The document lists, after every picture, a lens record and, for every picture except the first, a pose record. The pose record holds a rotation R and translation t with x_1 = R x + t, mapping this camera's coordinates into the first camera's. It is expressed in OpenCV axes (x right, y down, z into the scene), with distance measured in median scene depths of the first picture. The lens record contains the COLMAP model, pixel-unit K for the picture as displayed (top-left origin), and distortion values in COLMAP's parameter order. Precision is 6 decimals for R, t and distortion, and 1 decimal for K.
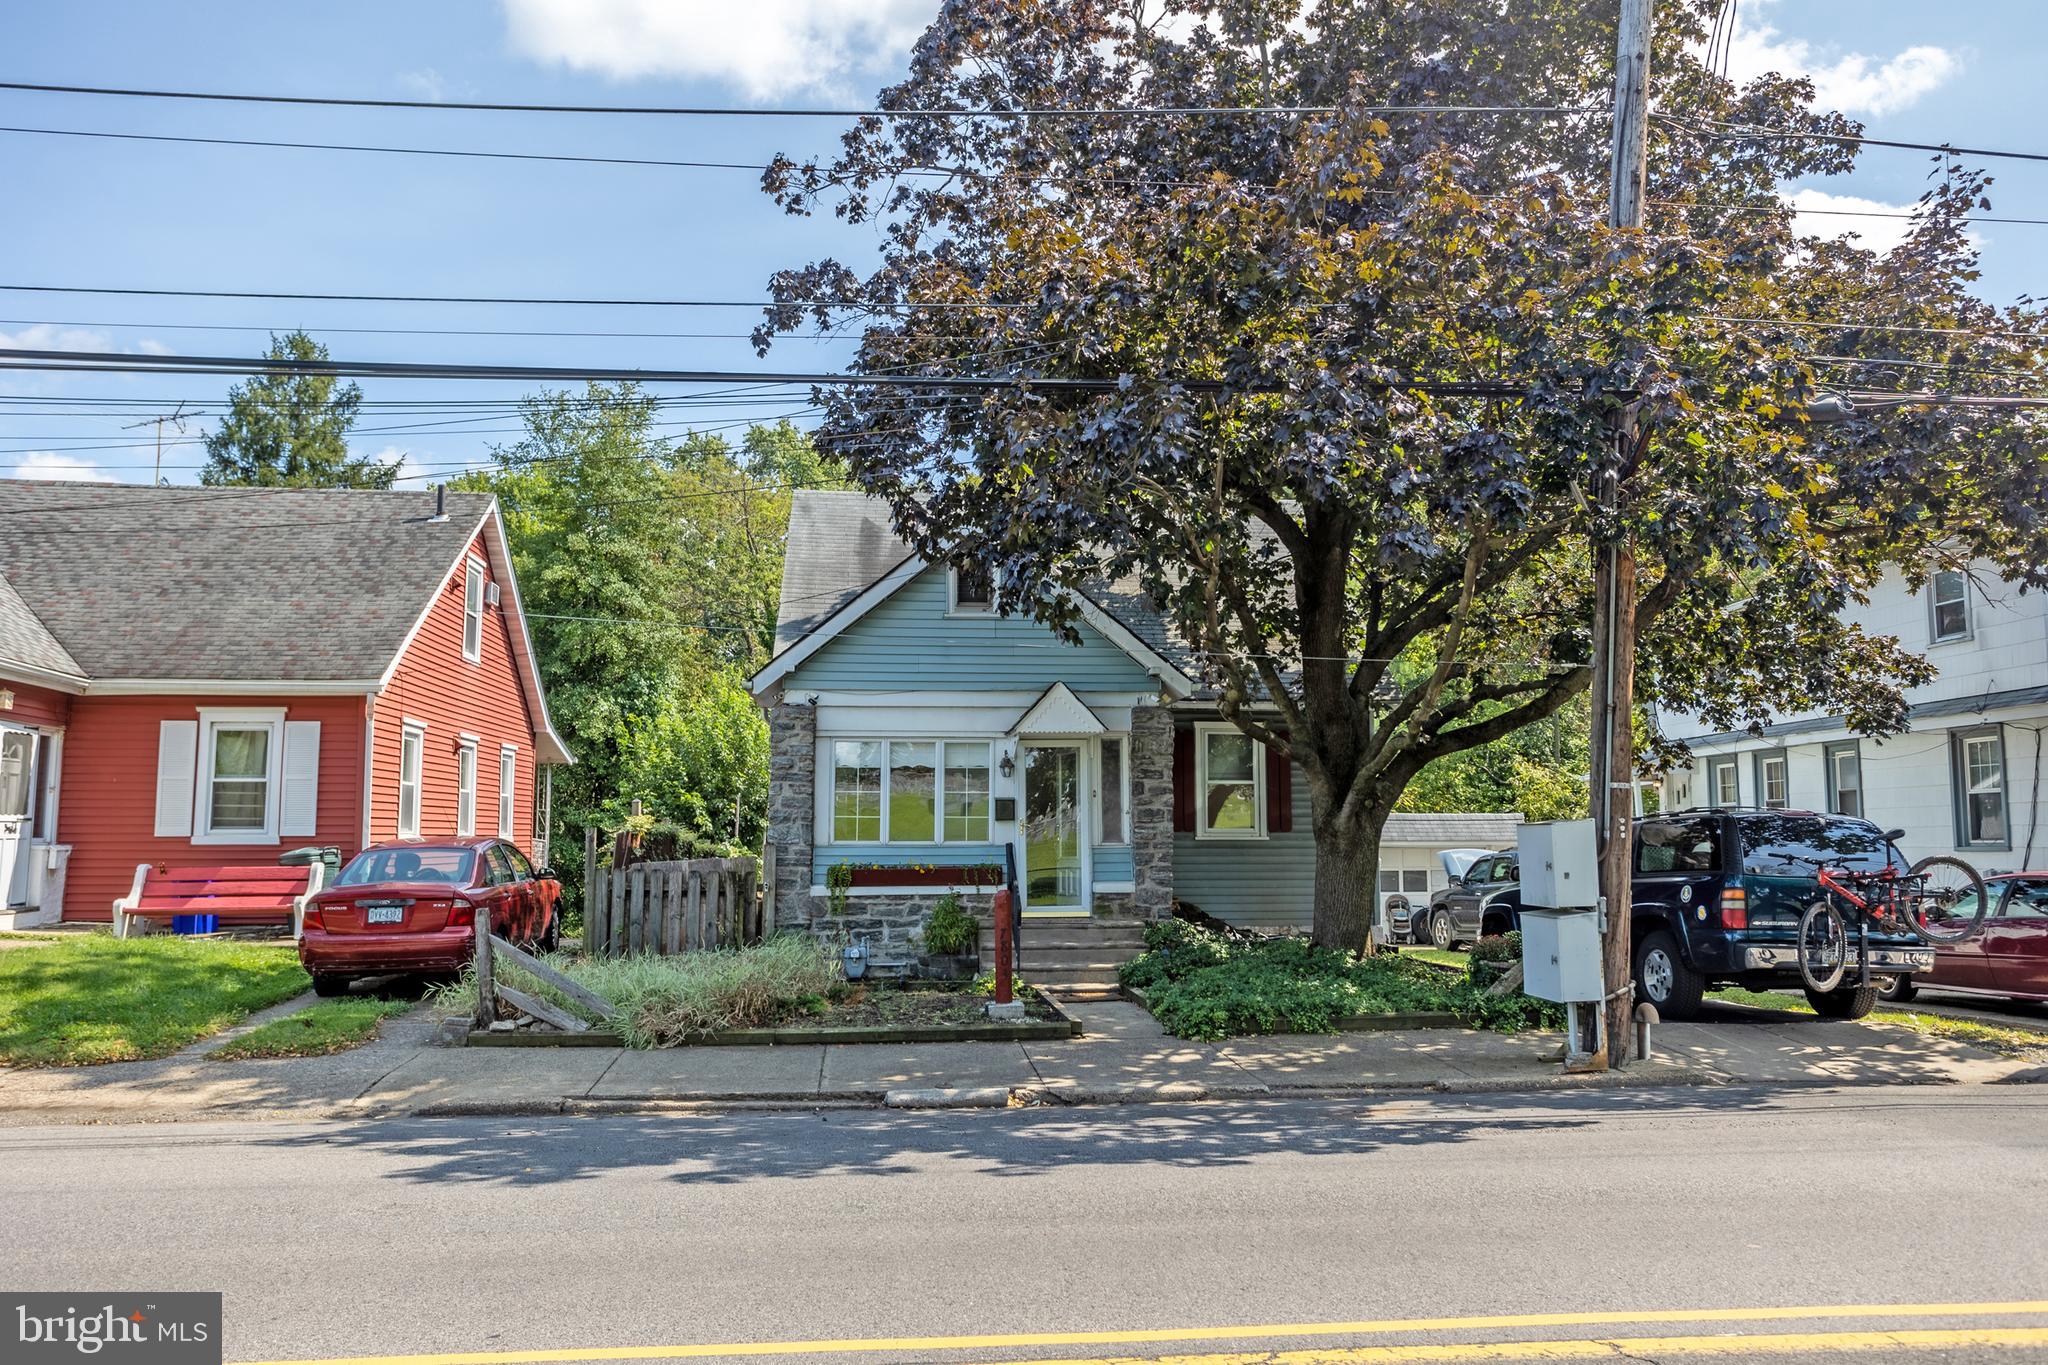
lens RADIAL K [[1518.7, 0, 1030.1], [0, 1518.7, 674.7], [0, 0, 1]] dist [-0.001347, -0.002549]
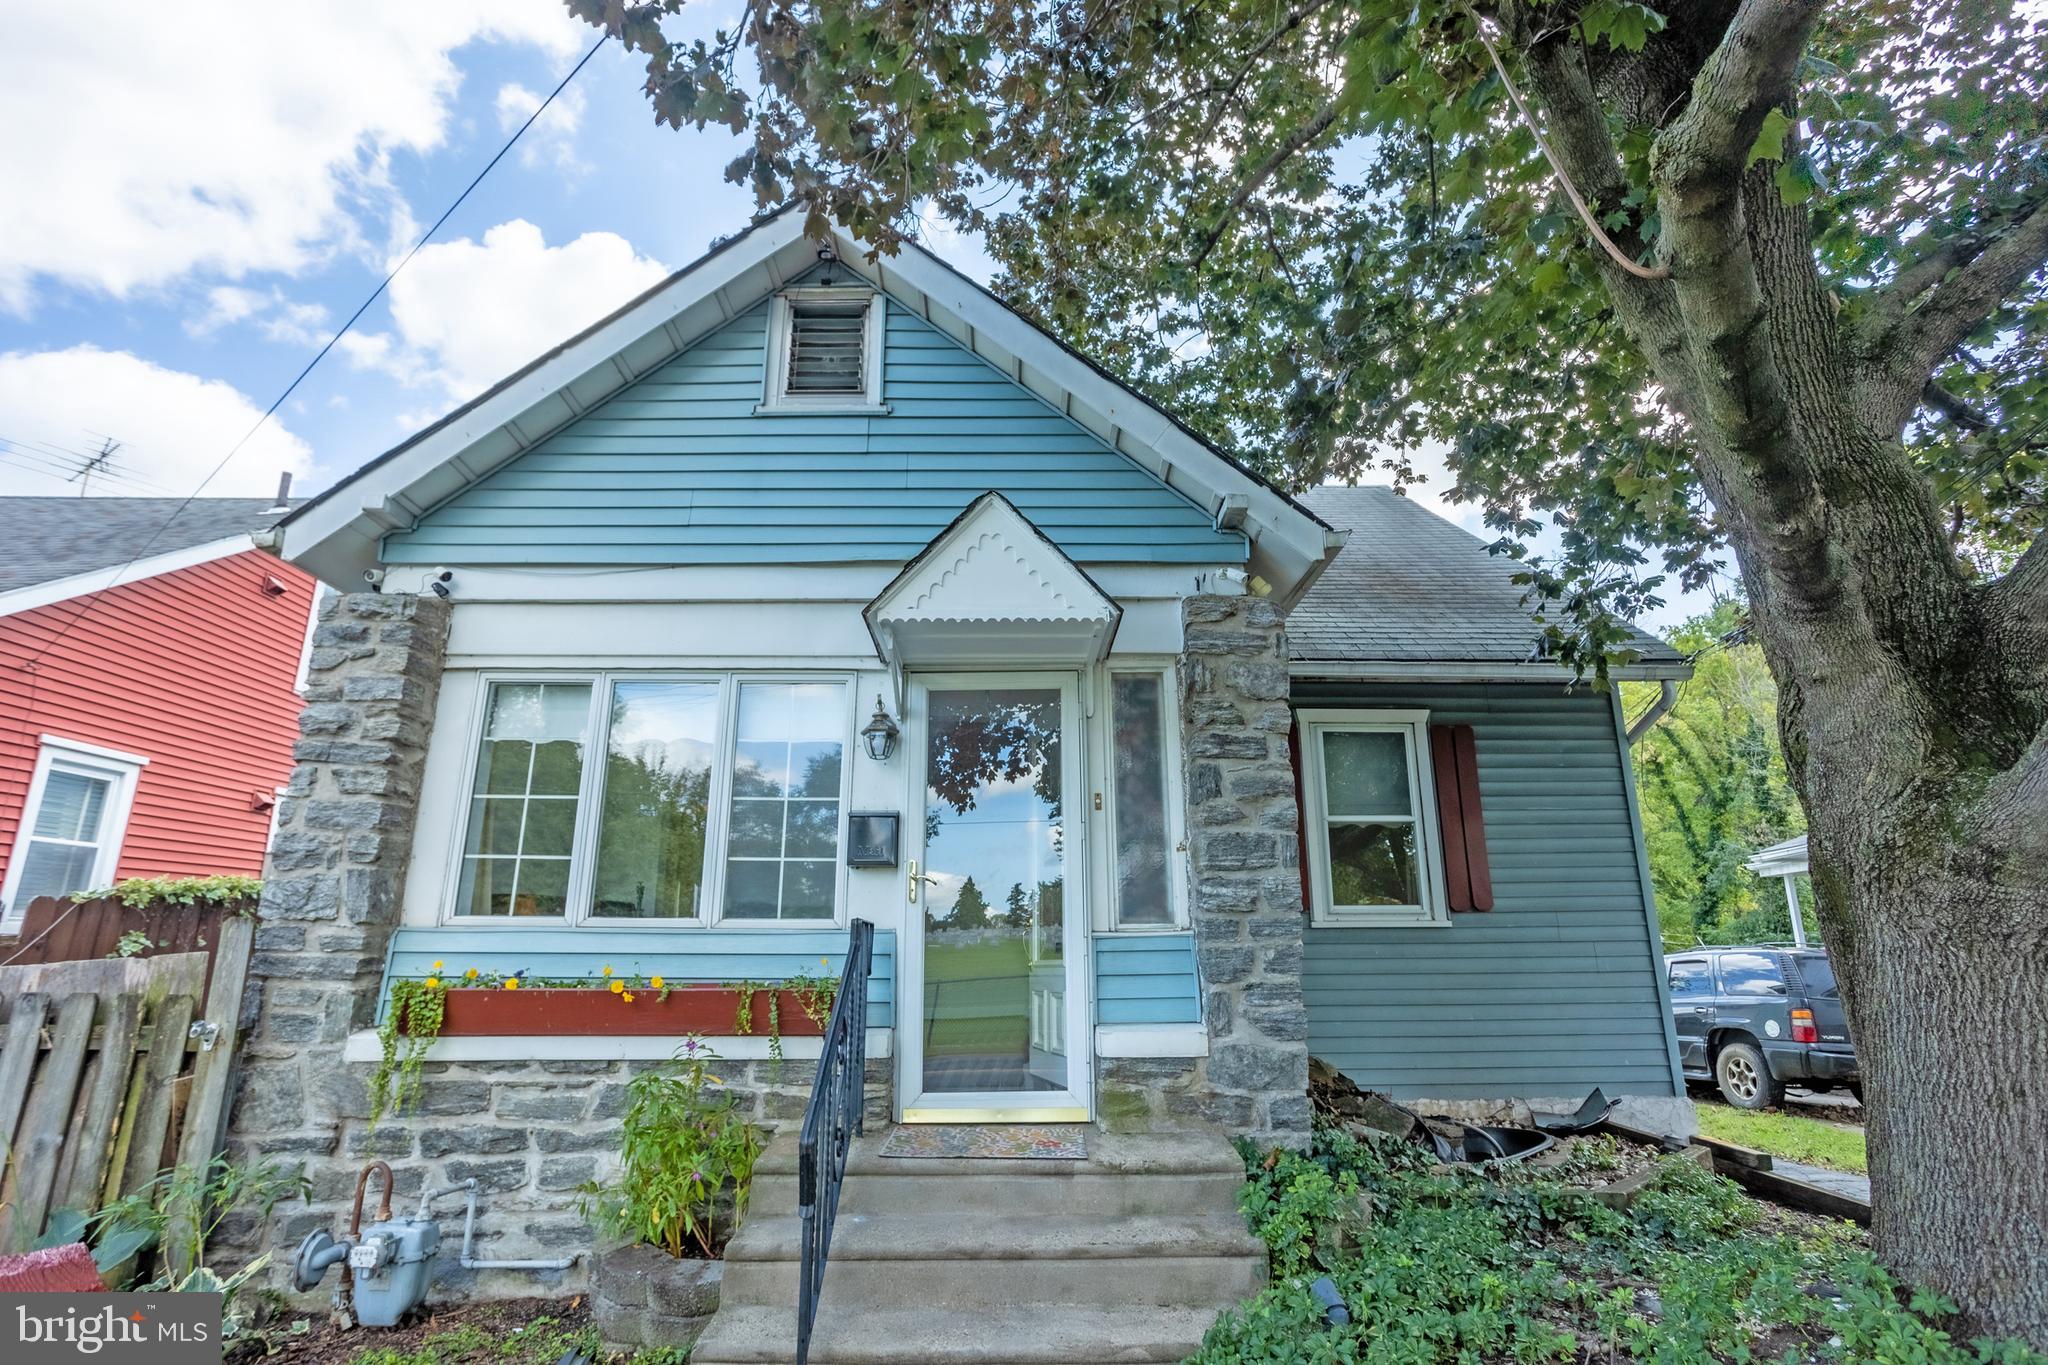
lens RADIAL K [[988.4, 0, 1022.7], [0, 988.4, 686.5], [0, 0, 1]] dist [-0.033345, 0.018831]
pose [[0.995800, -0.023437, -0.088509, 0.047944], [0.009140, 0.987301, -0.158596, 0.092677], [0.091102, 0.157120, 0.983368, 0.754566]]
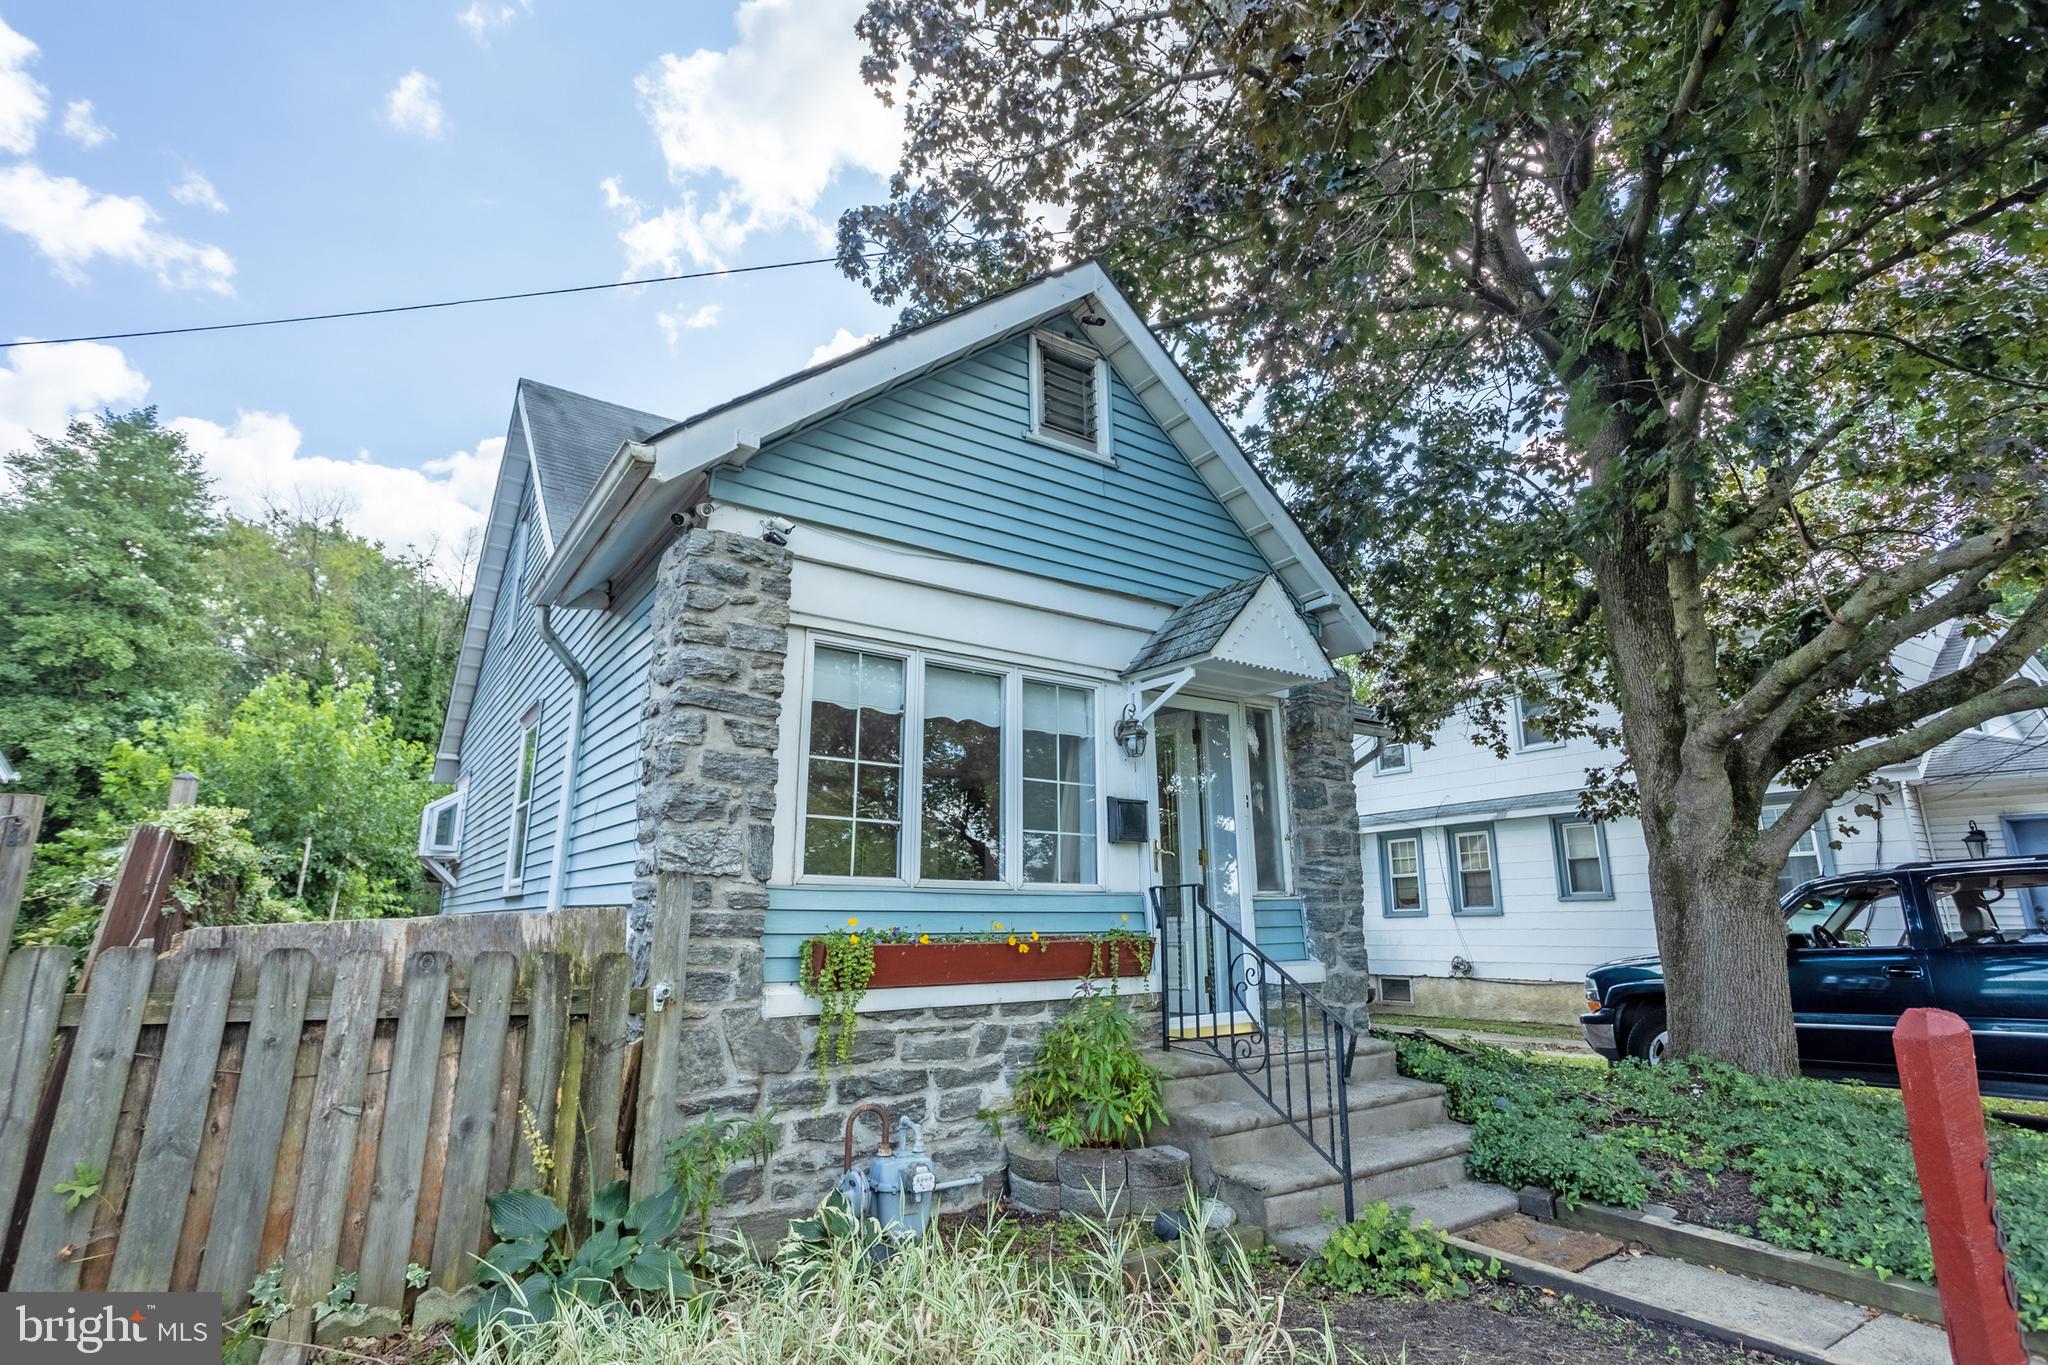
lens RADIAL K [[988.4, 0, 1020.1], [0, 988.4, 677.4], [0, 0, 1]] dist [-0.033345, 0.018831]
pose [[0.877606, 0.117454, 0.464771, -0.210278], [-0.054211, 0.987617, -0.147219, 0.093971], [-0.476307, 0.104004, 0.873106, 0.741524]]
